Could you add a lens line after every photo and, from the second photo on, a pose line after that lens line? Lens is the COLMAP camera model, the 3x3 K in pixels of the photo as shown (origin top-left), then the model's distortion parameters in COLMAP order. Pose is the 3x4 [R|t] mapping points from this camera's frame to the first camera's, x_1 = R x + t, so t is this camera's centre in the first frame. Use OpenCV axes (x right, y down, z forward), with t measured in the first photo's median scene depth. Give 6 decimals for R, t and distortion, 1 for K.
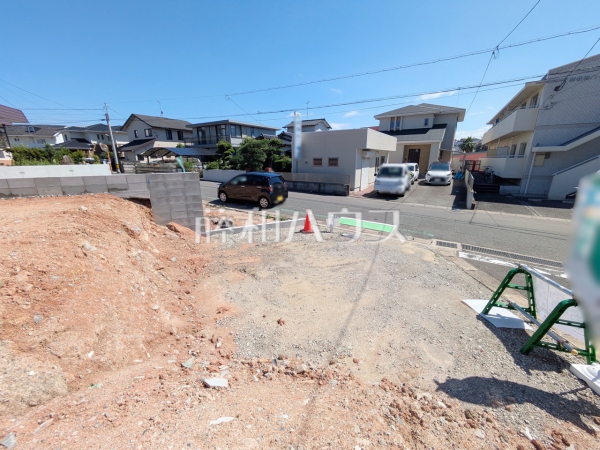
lens RADIAL K [[240.8, 0, 301.4], [0, 240.8, 220.8], [0, 0, 1]] dist [-0.001245, 0.002556]
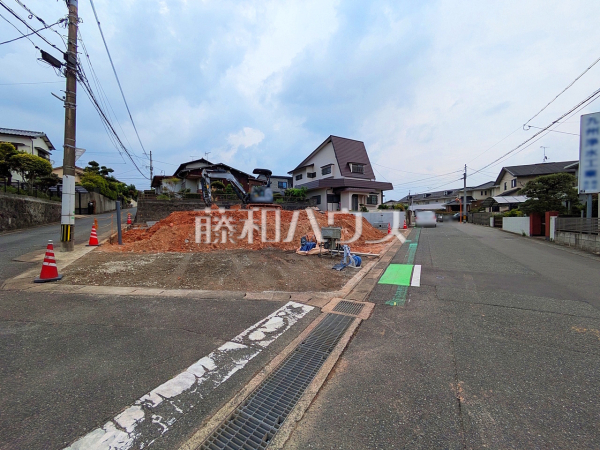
lens RADIAL K [[240.8, 0, 300.7], [0, 240.8, 224.7], [0, 0, 1]] dist [-0.001245, 0.002556]
pose [[0.065120, 0.024308, -0.997581, 0.512486], [-0.244051, 0.969732, 0.007699, -0.029976], [0.967574, 0.242959, 0.069082, 0.350680]]
